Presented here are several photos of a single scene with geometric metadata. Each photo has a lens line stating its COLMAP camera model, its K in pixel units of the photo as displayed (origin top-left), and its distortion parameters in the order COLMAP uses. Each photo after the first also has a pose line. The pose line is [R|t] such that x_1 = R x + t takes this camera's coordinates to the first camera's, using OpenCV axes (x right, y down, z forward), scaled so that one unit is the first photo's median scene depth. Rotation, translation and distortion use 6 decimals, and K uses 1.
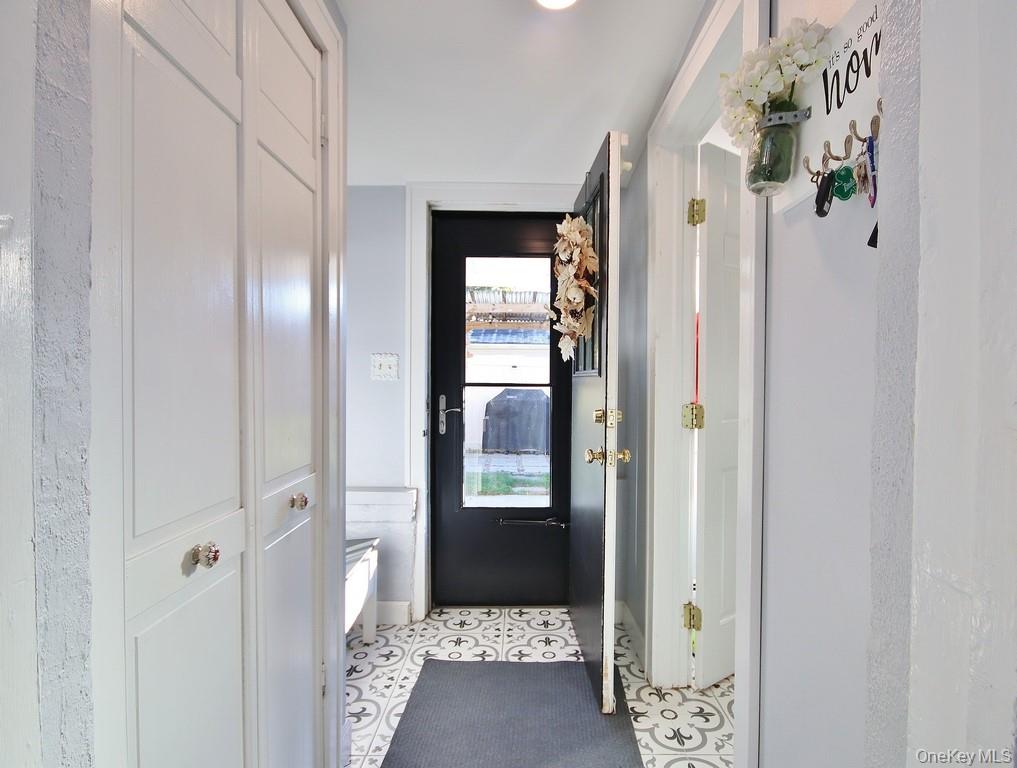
lens RADIAL K [[460.3, 0, 509.4], [0, 460.3, 385.8], [0, 0, 1]] dist [-0.002623, -0.000087]
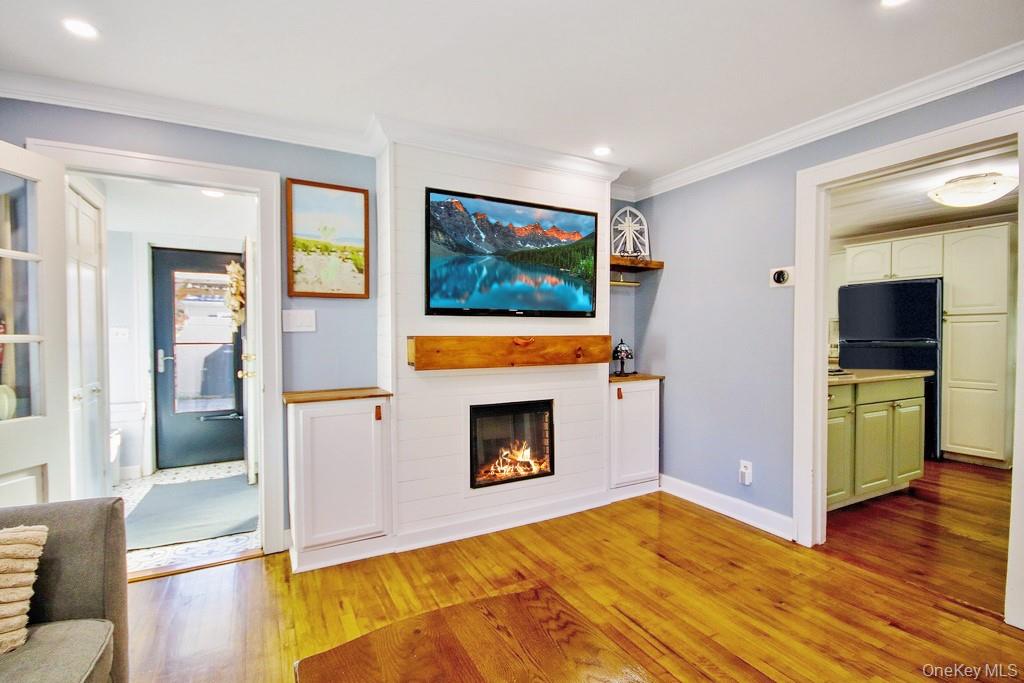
lens RADIAL K [[478.4, 0, 510.9], [0, 478.4, 343.7], [0, 0, 1]] dist [0.004542, 0.000384]
pose [[0.880714, -0.017146, 0.473337, 0.177530], [0.012537, 0.999838, 0.012891, -0.011132], [-0.473482, -0.005419, 0.880787, -1.338326]]
